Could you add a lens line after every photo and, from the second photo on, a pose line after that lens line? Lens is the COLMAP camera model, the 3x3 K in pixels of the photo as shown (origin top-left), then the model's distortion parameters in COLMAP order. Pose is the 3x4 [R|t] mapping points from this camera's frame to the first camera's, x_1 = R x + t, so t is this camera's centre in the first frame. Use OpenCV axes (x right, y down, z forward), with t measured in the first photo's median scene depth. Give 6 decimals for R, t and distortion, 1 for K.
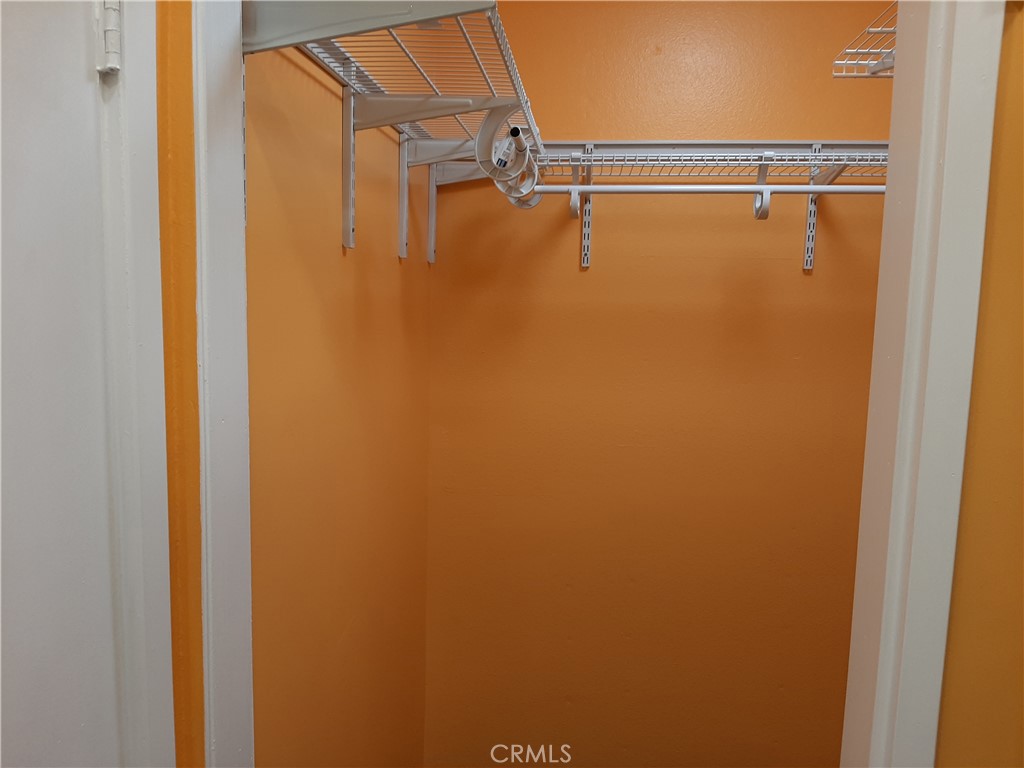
lens RADIAL K [[798.1, 0, 514.6], [0, 798.1, 383.3], [0, 0, 1]] dist [0.058245, -0.107066]
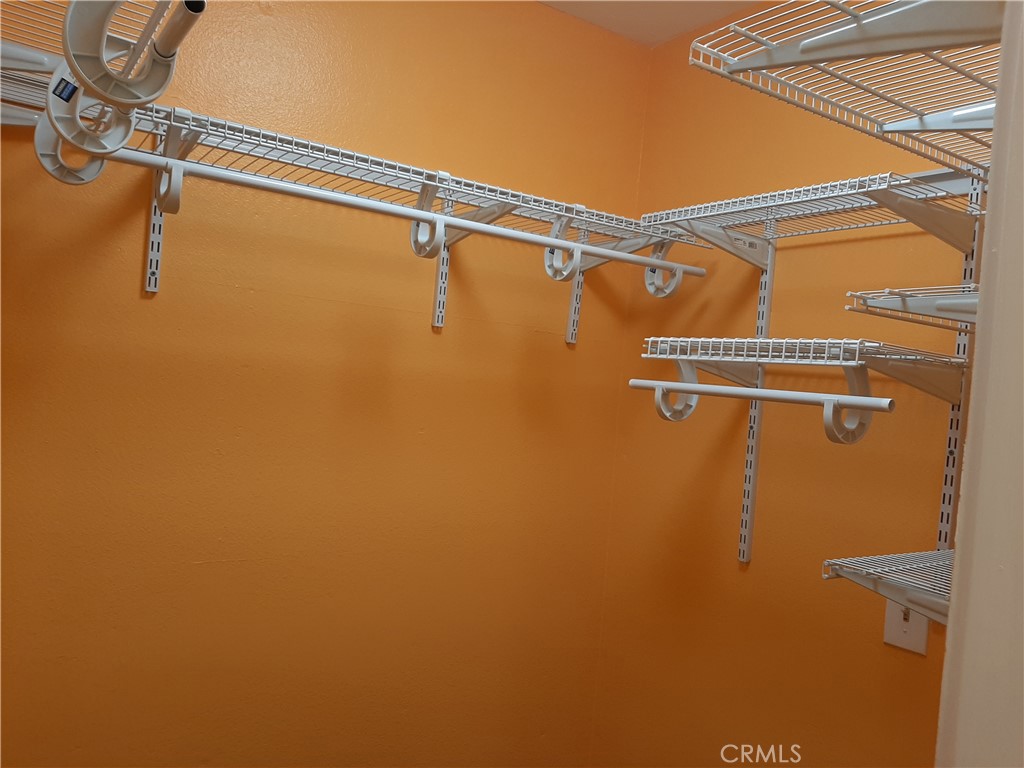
lens RADIAL K [[798.1, 0, 509.3], [0, 798.1, 385.7], [0, 0, 1]] dist [0.058245, -0.107066]
pose [[0.783347, 0.044259, 0.620007, -0.090086], [-0.003208, 0.997736, -0.067169, -0.025250], [-0.621577, 0.050628, 0.781715, 0.308345]]
